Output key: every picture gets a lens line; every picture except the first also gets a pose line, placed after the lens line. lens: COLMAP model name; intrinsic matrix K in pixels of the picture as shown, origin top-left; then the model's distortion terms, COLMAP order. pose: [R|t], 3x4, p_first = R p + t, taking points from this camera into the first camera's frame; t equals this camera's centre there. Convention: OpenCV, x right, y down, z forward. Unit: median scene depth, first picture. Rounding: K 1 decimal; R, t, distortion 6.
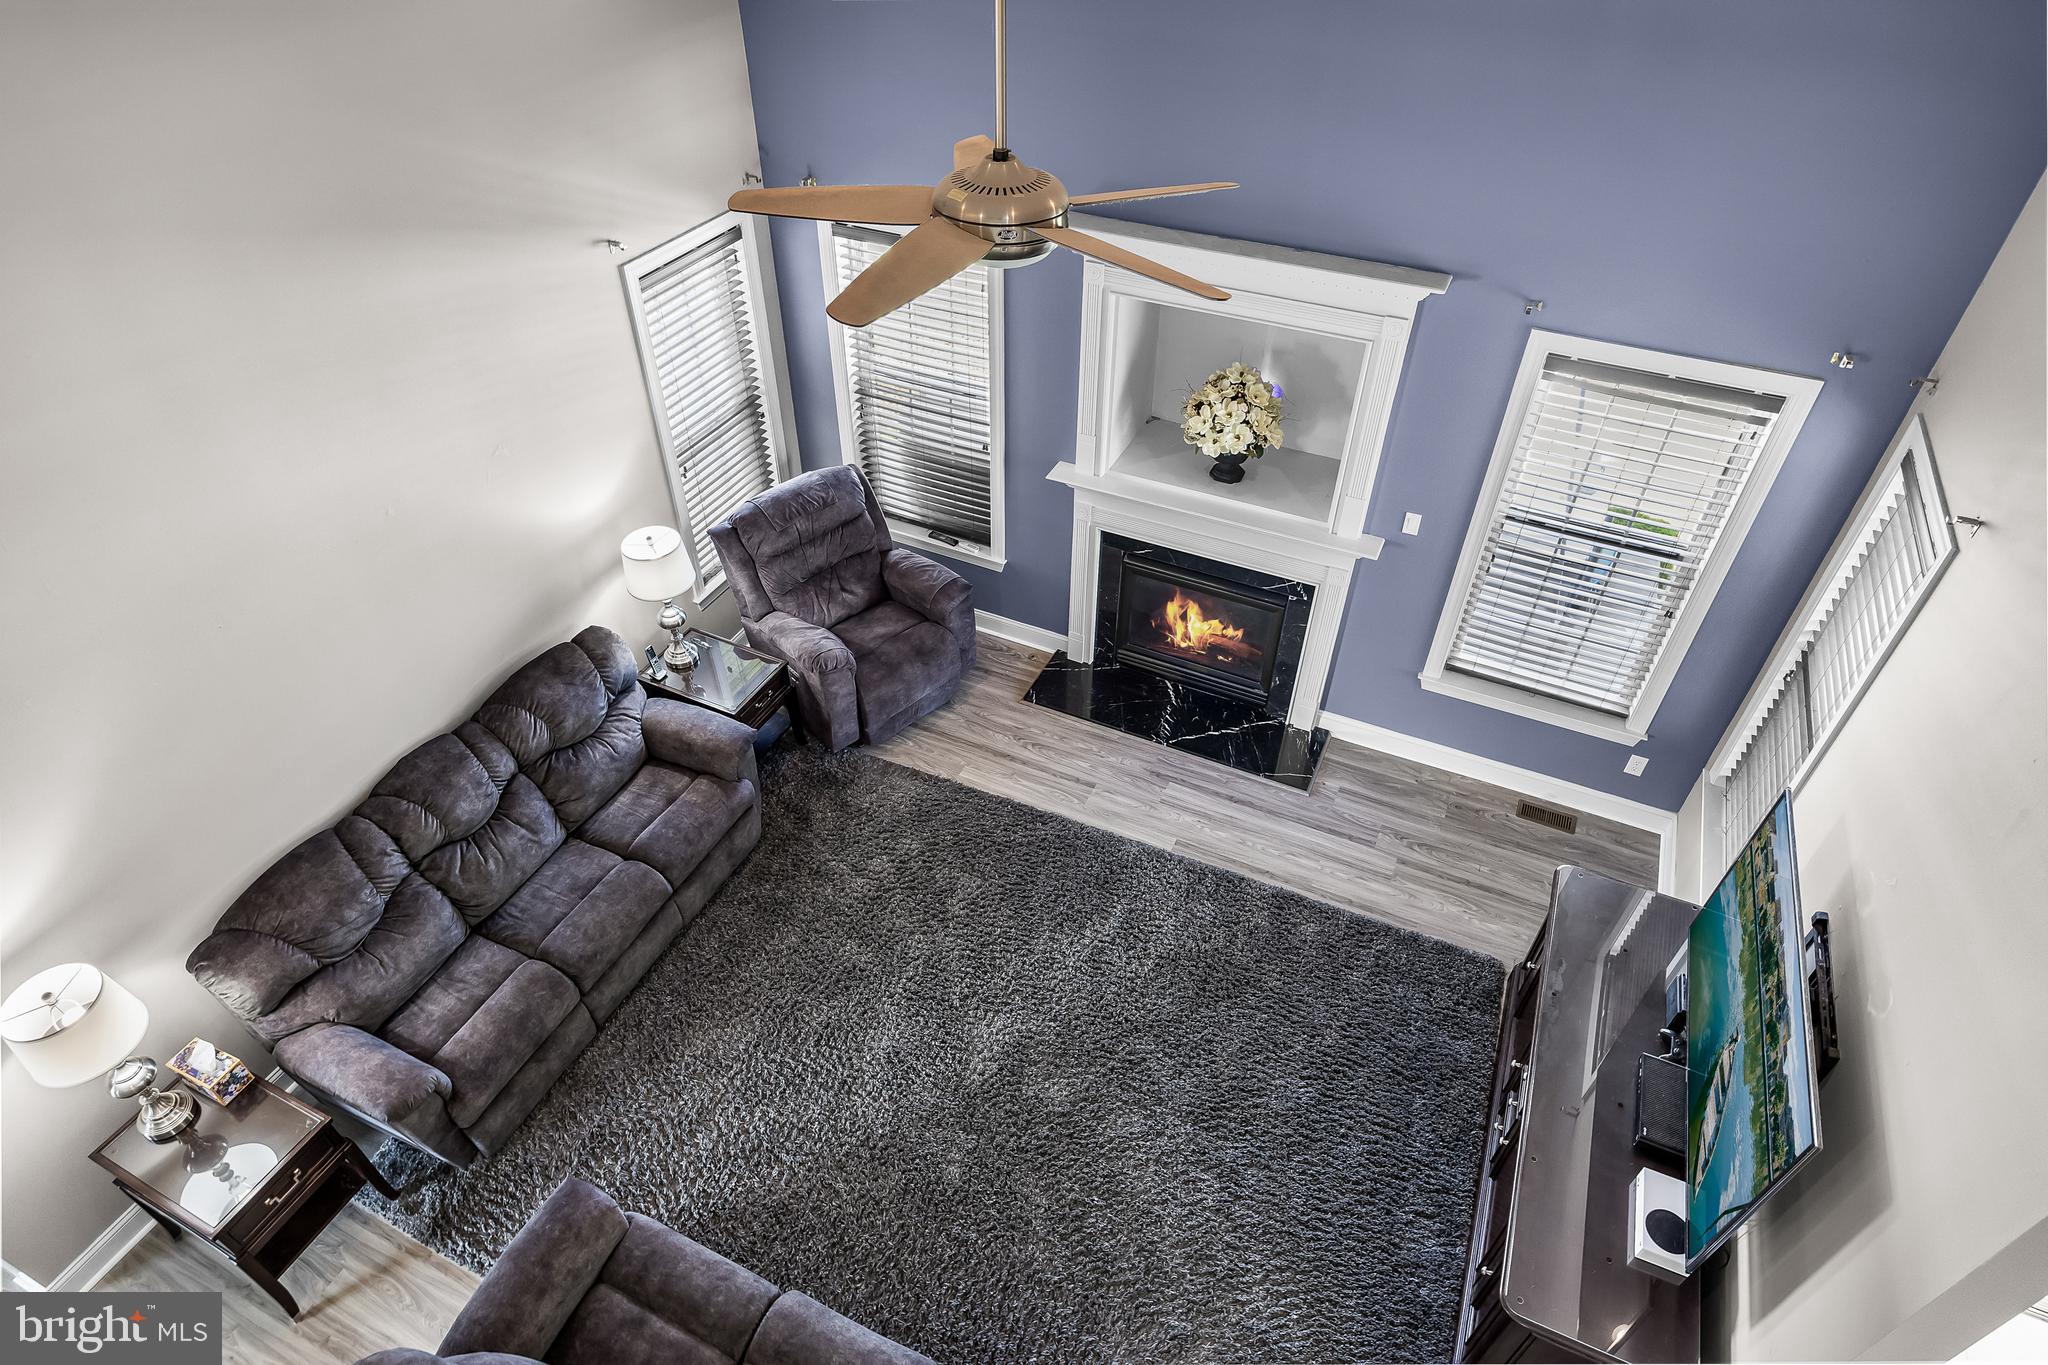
lens RADIAL K [[1126.0, 0, 1033.1], [0, 1126.0, 683.8], [0, 0, 1]] dist [-0.004154, -0.001865]
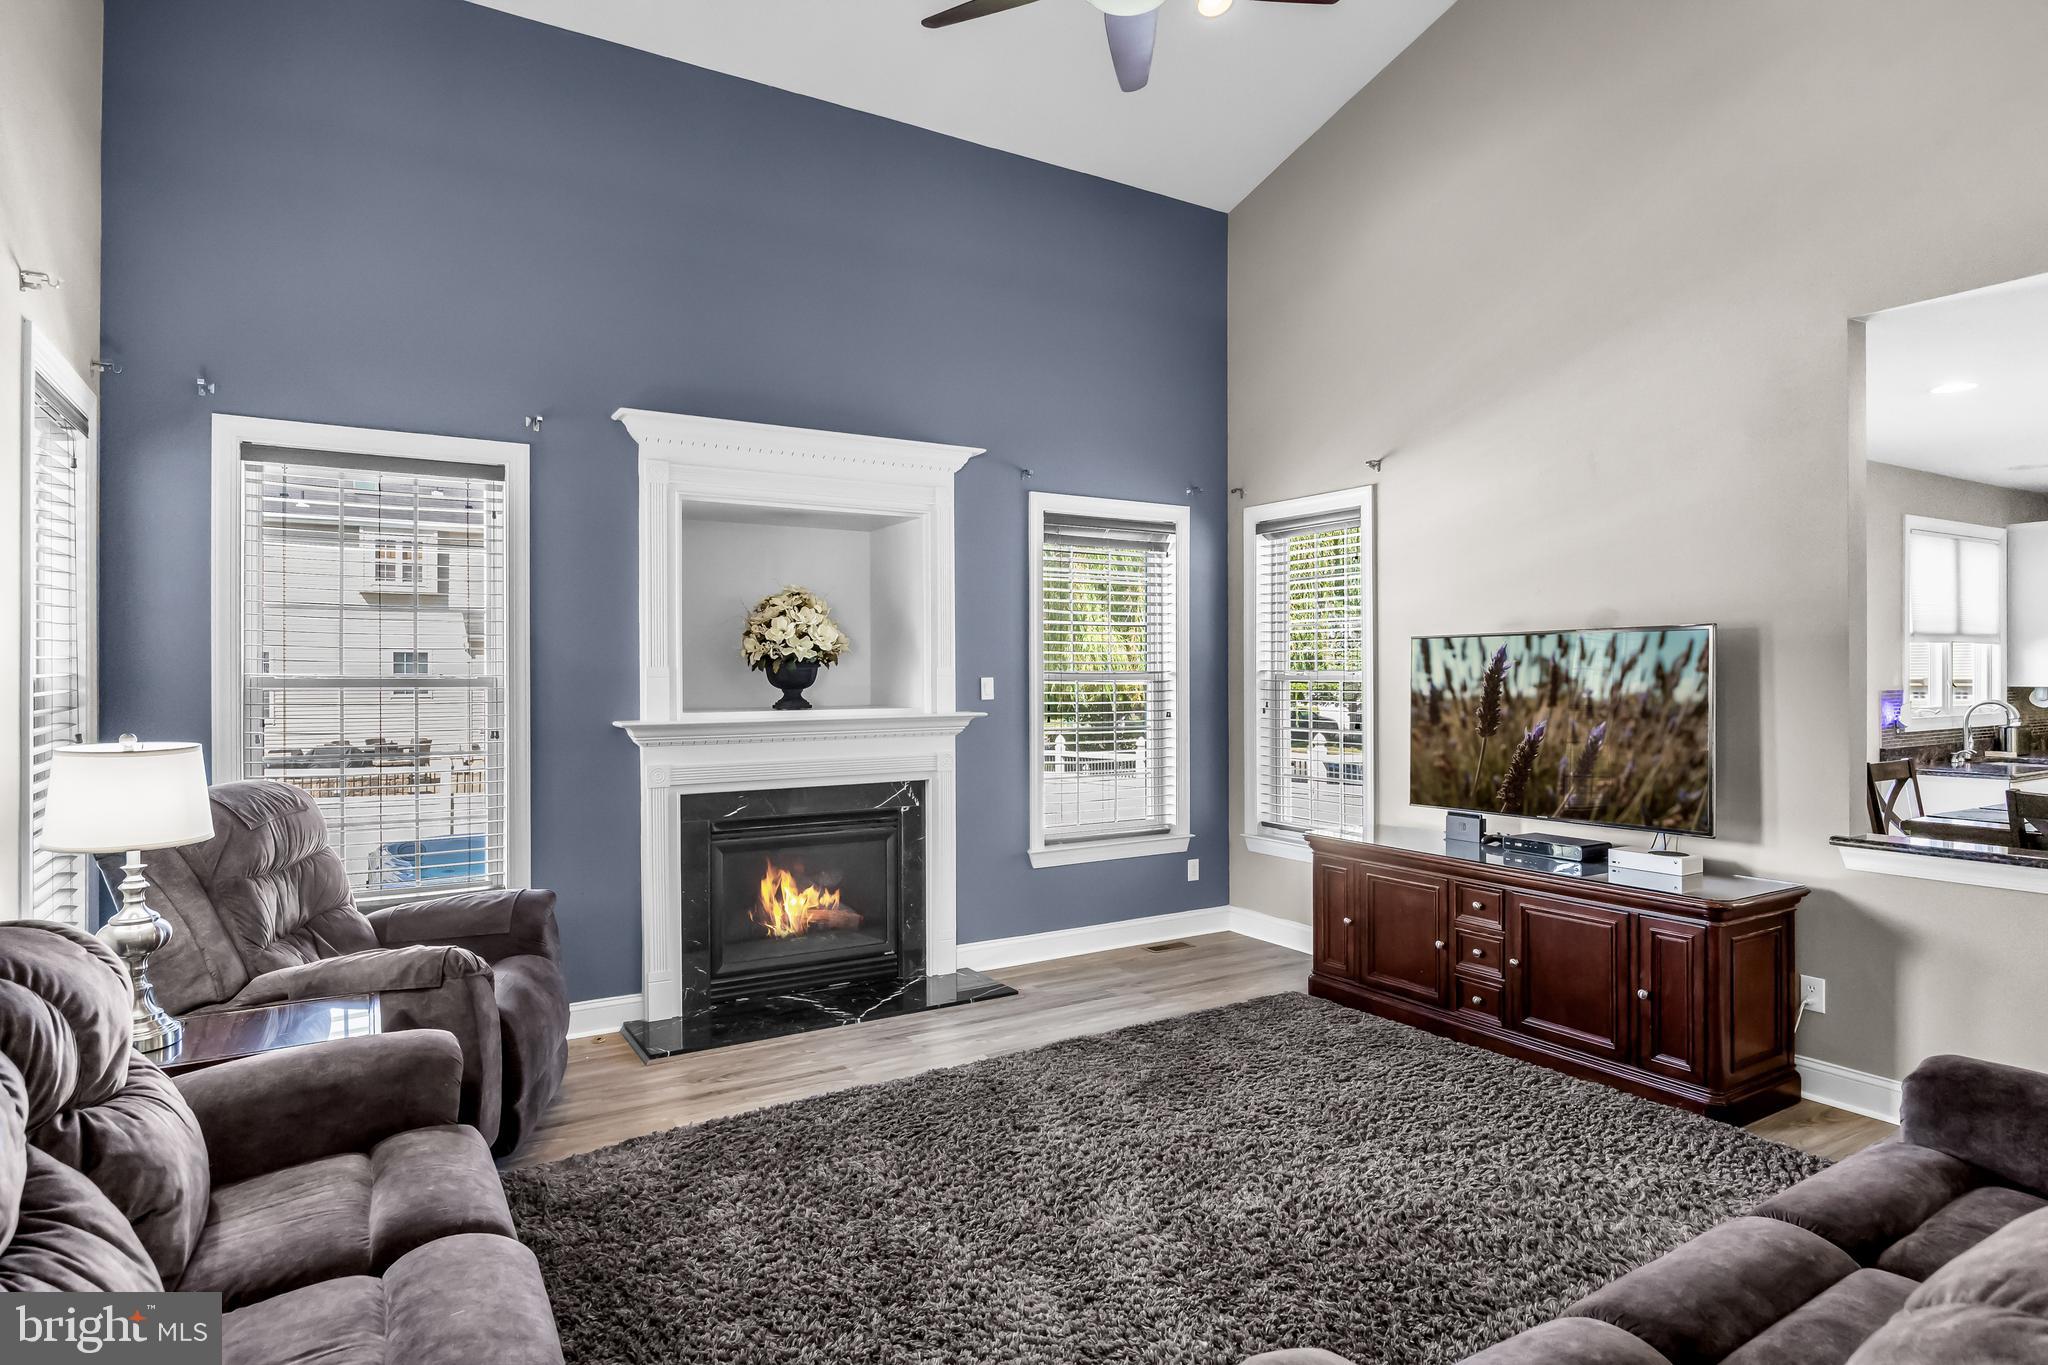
lens RADIAL K [[1126.0, 0, 1038.5], [0, 1126.0, 683.1], [0, 0, 1]] dist [-0.004154, -0.001865]
pose [[0.547407, -0.020528, 0.836615, -0.517659], [0.559109, 0.752820, -0.347360, 0.245819], [-0.622690, 0.657907, 0.423576, 0.497632]]
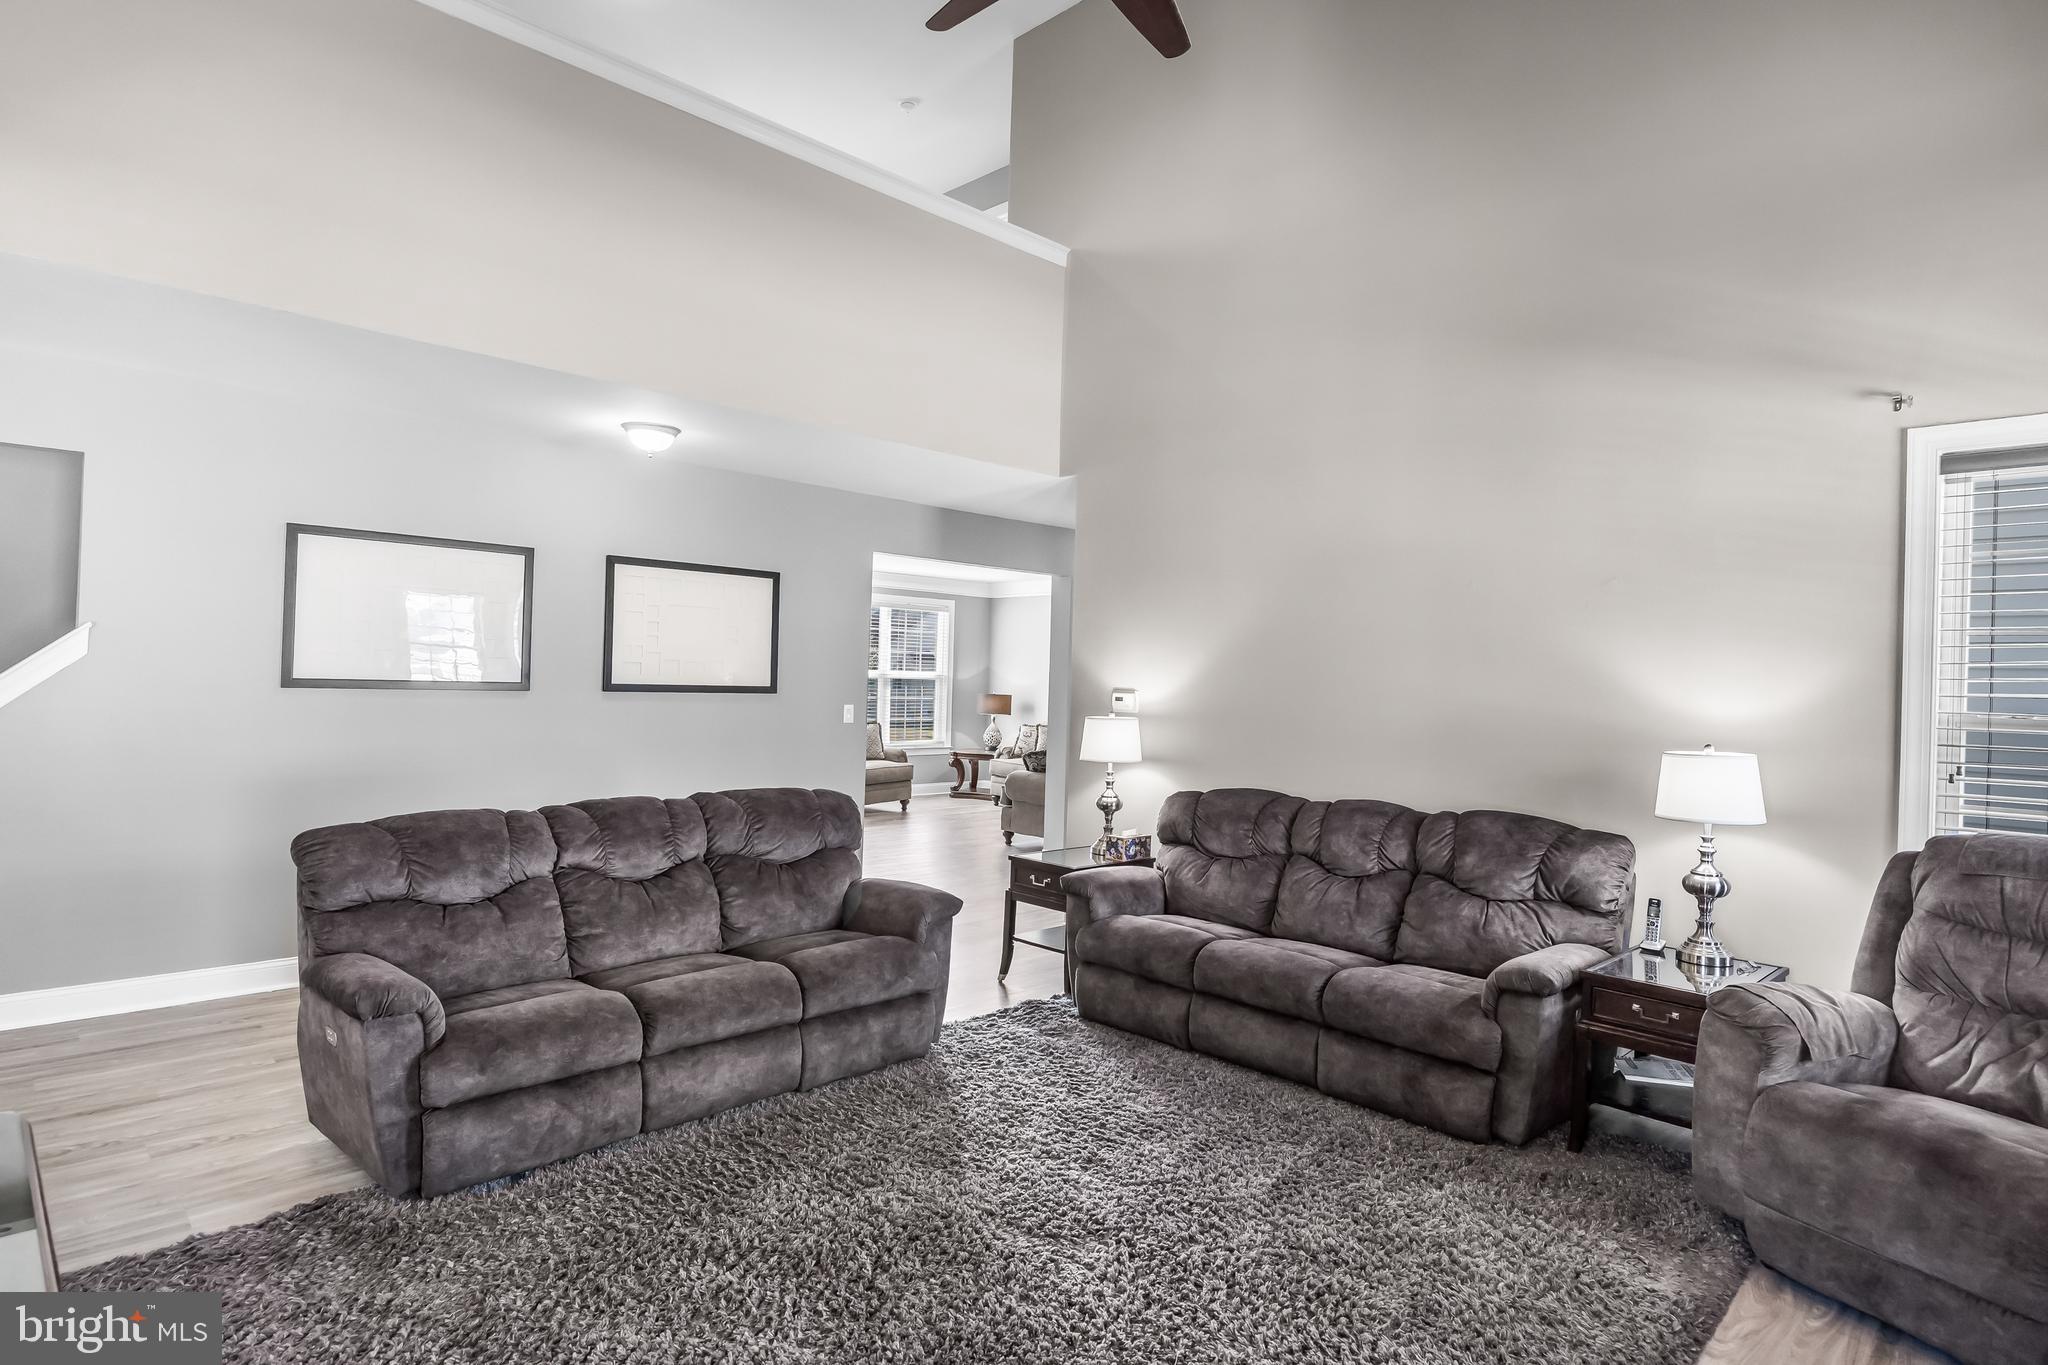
lens RADIAL K [[1075.9, 0, 1028.0], [0, 1075.9, 682.6], [0, 0, 1]] dist [-0.011563, 0.001174]
pose [[-0.343649, -0.020490, -0.938875, 0.447752], [-0.647215, 0.729578, 0.220973, -0.024784], [0.680454, 0.683591, -0.263980, 0.821211]]
